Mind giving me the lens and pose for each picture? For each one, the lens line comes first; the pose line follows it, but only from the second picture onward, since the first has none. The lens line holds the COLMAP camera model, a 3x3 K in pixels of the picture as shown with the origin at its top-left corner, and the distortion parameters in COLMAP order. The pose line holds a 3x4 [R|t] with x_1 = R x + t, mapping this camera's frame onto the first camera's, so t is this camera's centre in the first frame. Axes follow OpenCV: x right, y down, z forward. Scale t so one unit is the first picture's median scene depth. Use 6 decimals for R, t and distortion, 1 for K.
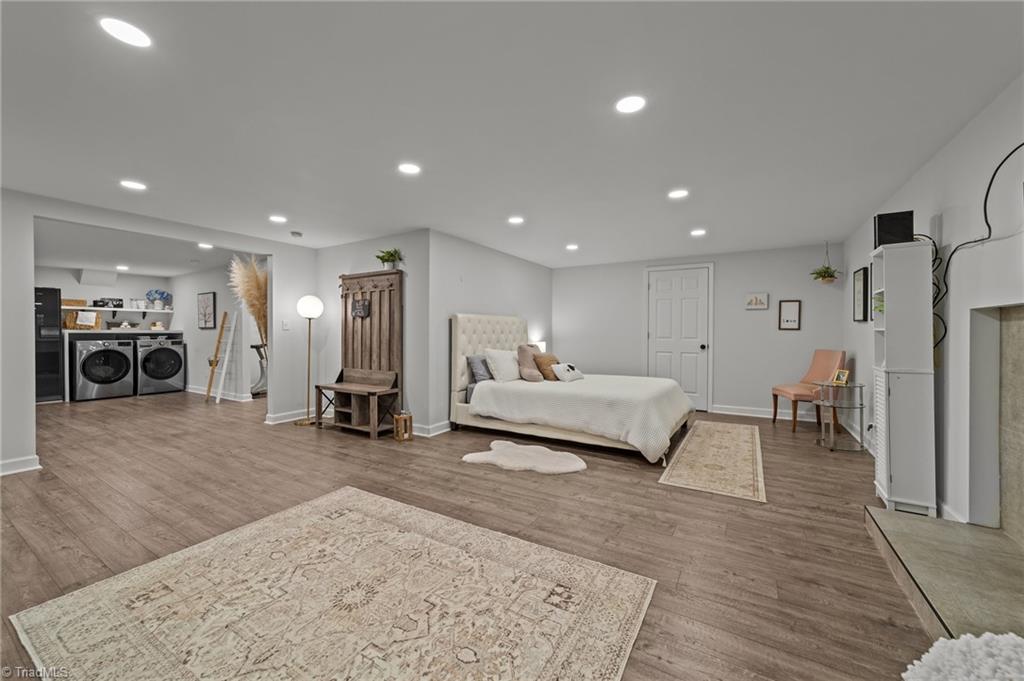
lens RADIAL K [[395.7, 0, 512.8], [0, 395.7, 333.4], [0, 0, 1]] dist [0.002850, 0.000313]
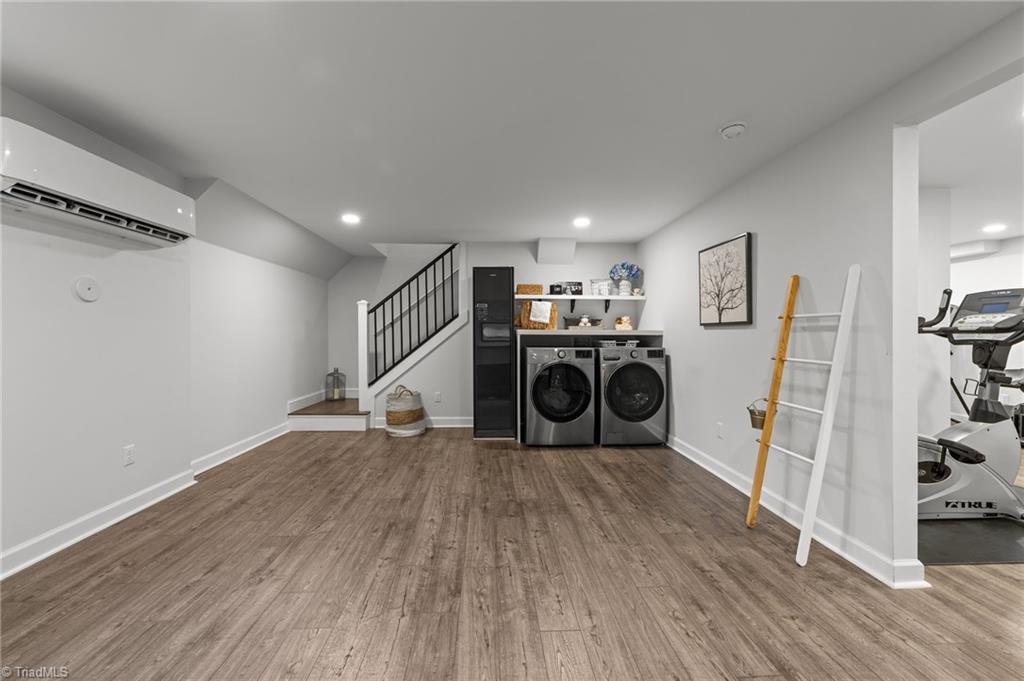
lens RADIAL K [[395.7, 0, 510.5], [0, 395.7, 337.2], [0, 0, 1]] dist [0.002850, 0.000313]
pose [[0.575919, 0.008584, -0.817462, -0.548379], [-0.004062, 0.999963, 0.007639, -0.001513], [0.817497, -0.001079, 0.575932, 0.560229]]
